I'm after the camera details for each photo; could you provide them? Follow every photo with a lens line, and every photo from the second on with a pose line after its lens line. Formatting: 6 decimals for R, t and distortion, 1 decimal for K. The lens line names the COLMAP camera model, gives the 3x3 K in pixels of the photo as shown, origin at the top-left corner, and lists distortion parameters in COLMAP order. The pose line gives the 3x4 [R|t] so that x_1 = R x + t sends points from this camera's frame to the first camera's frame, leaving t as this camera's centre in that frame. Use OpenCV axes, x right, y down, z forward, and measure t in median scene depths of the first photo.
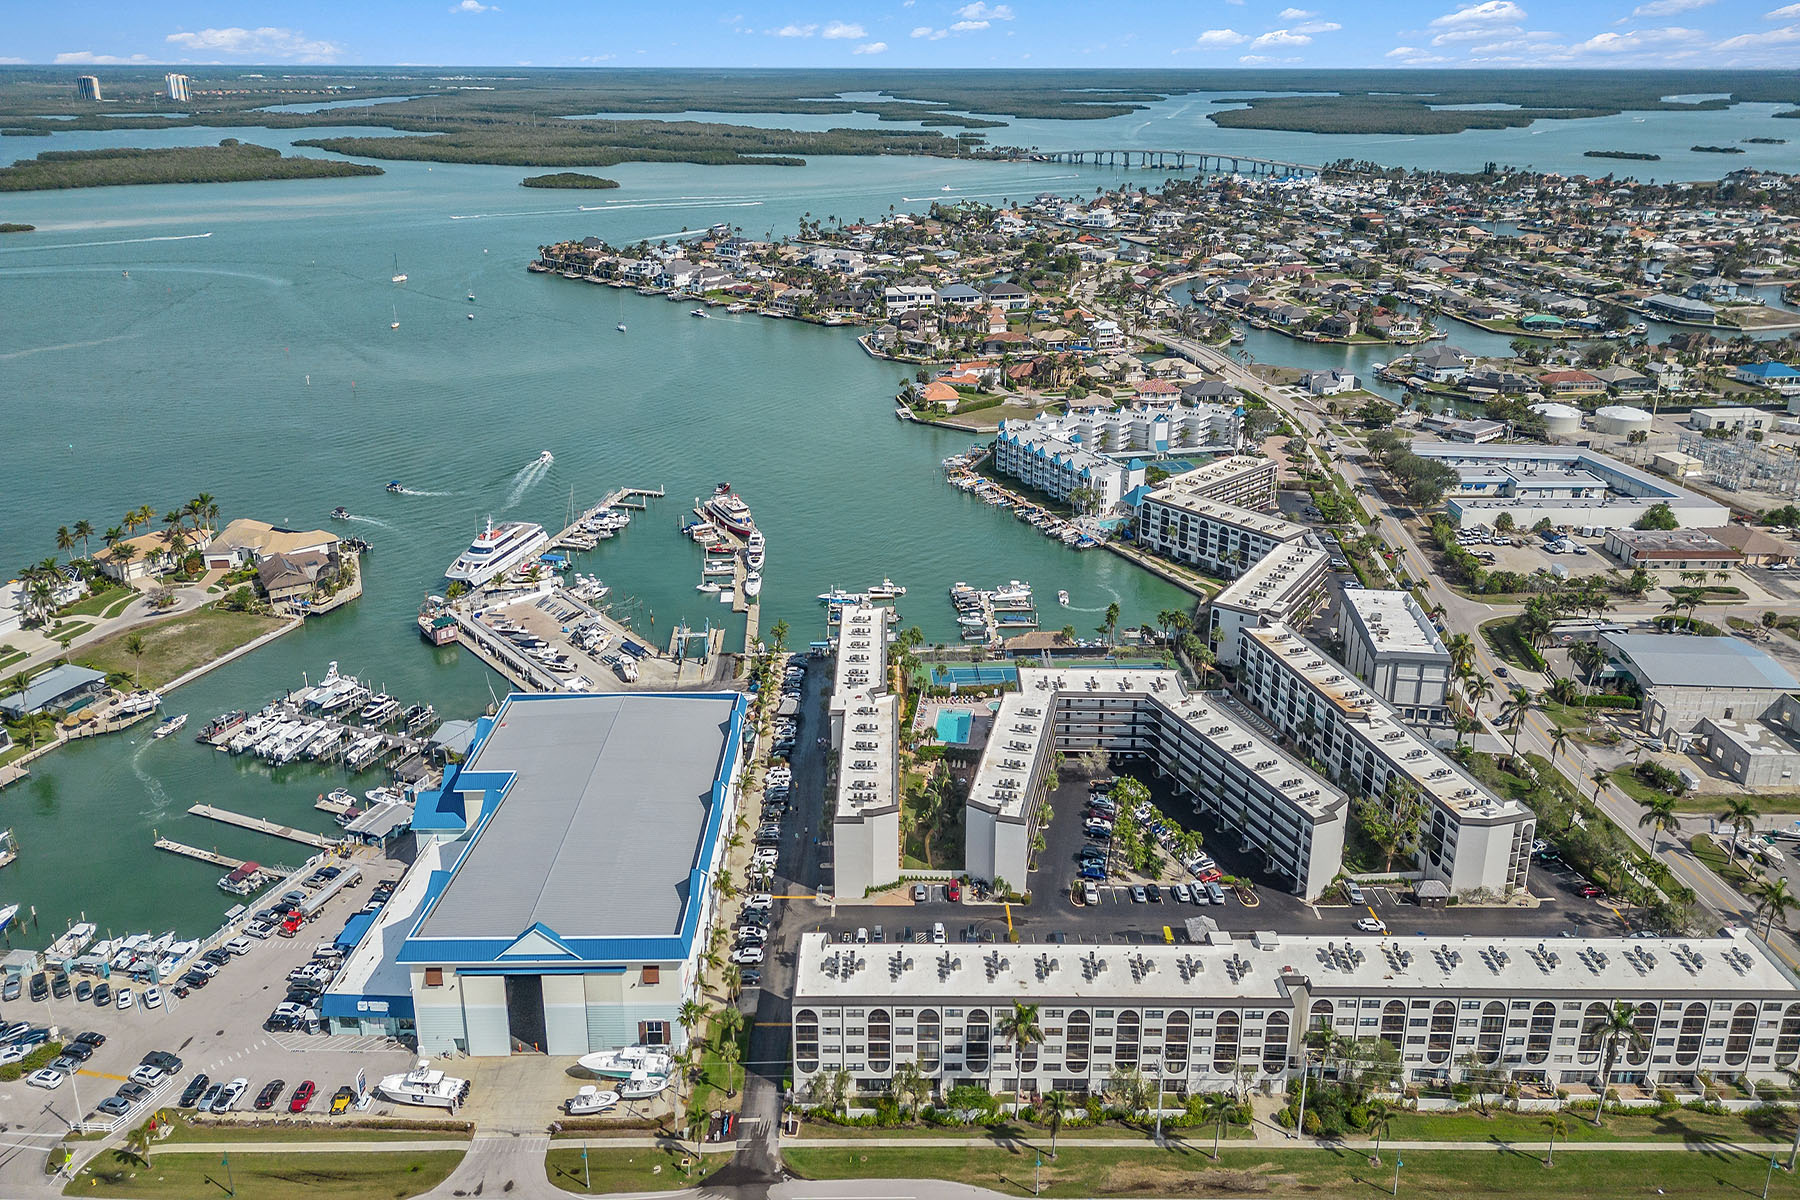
lens RADIAL K [[1234.0, 0, 899.8], [0, 1234.0, 531.5], [0, 0, 1]] dist [0.107750, -0.104307]
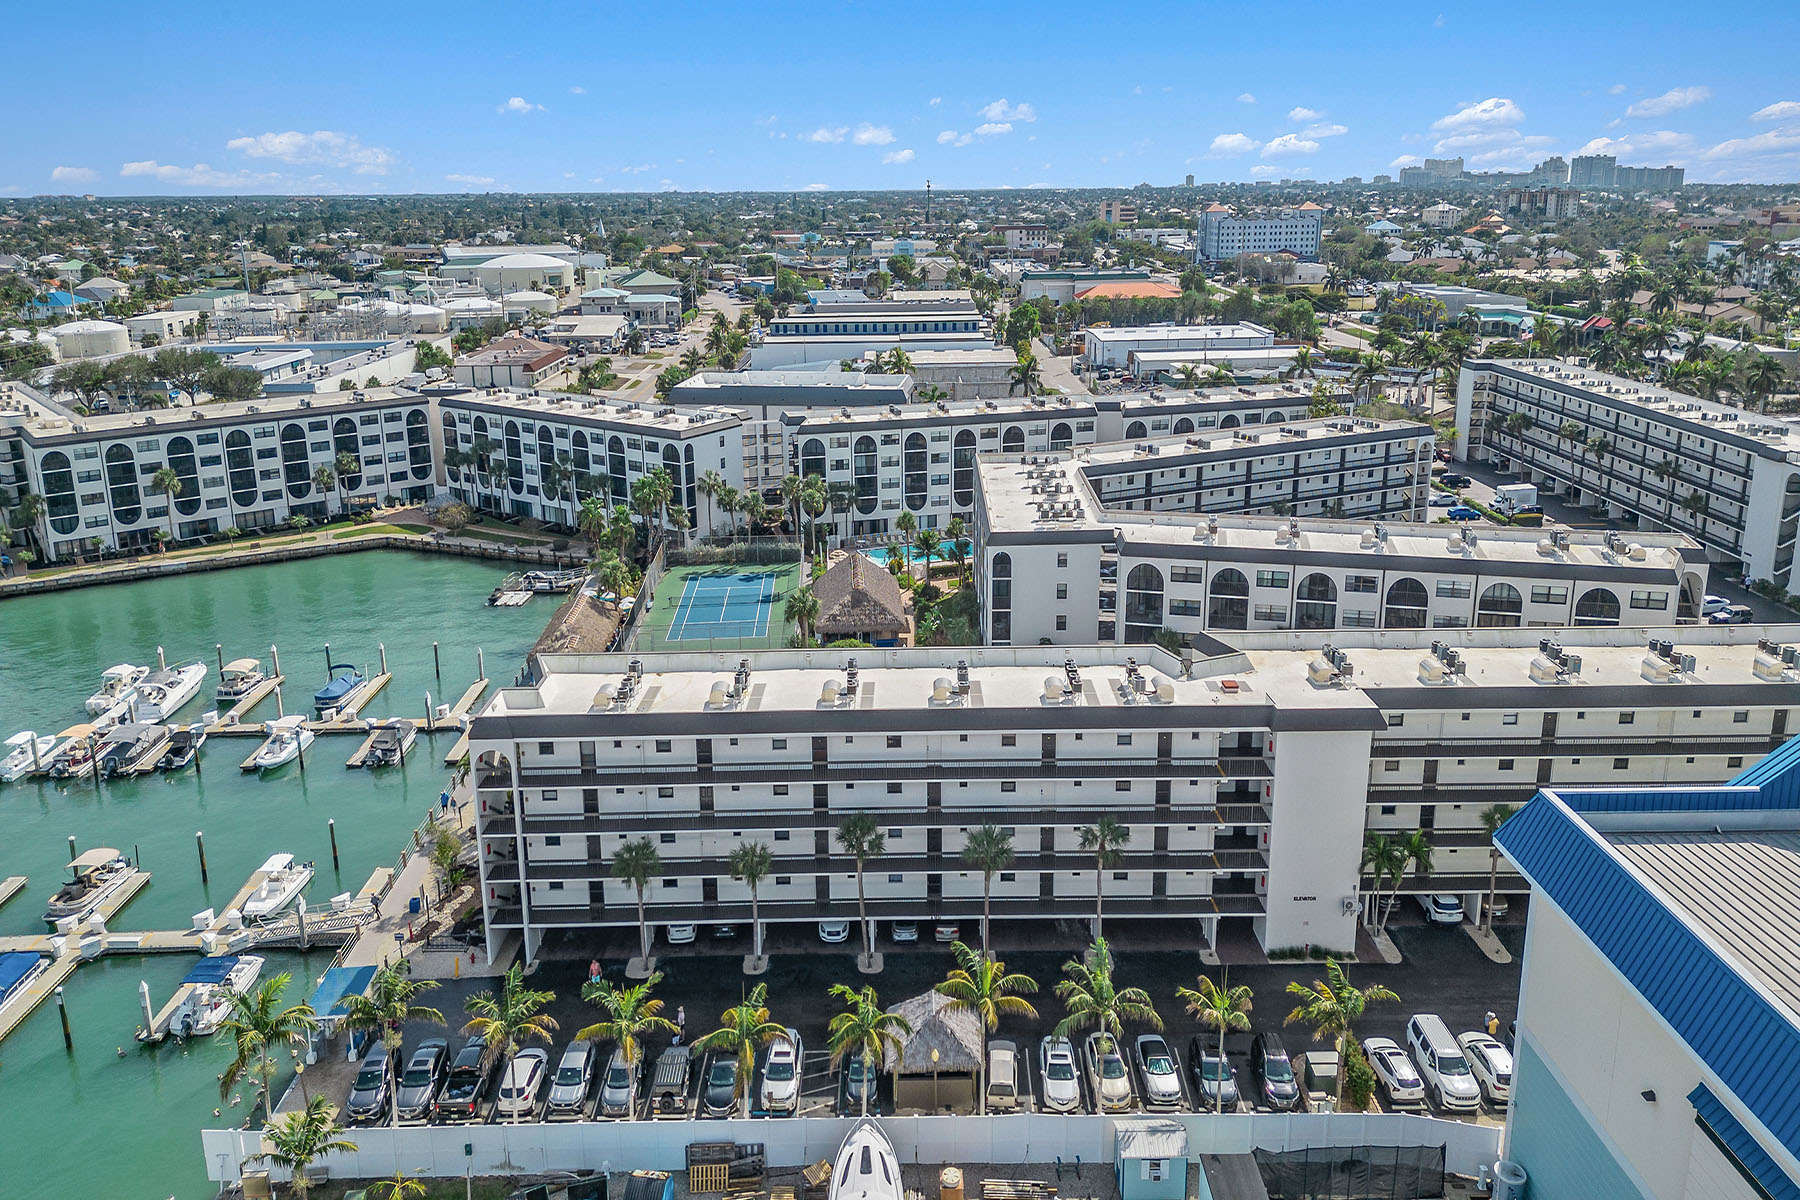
lens RADIAL K [[1258.1, 0, 905.7], [0, 1258.1, 503.3], [0, 0, 1]] dist [0.060395, -0.069443]
pose [[-0.011858, -0.240899, 0.970478, -0.224717], [0.353387, 0.906905, 0.229436, -0.004365], [-0.935402, 0.345675, 0.074376, 0.711870]]
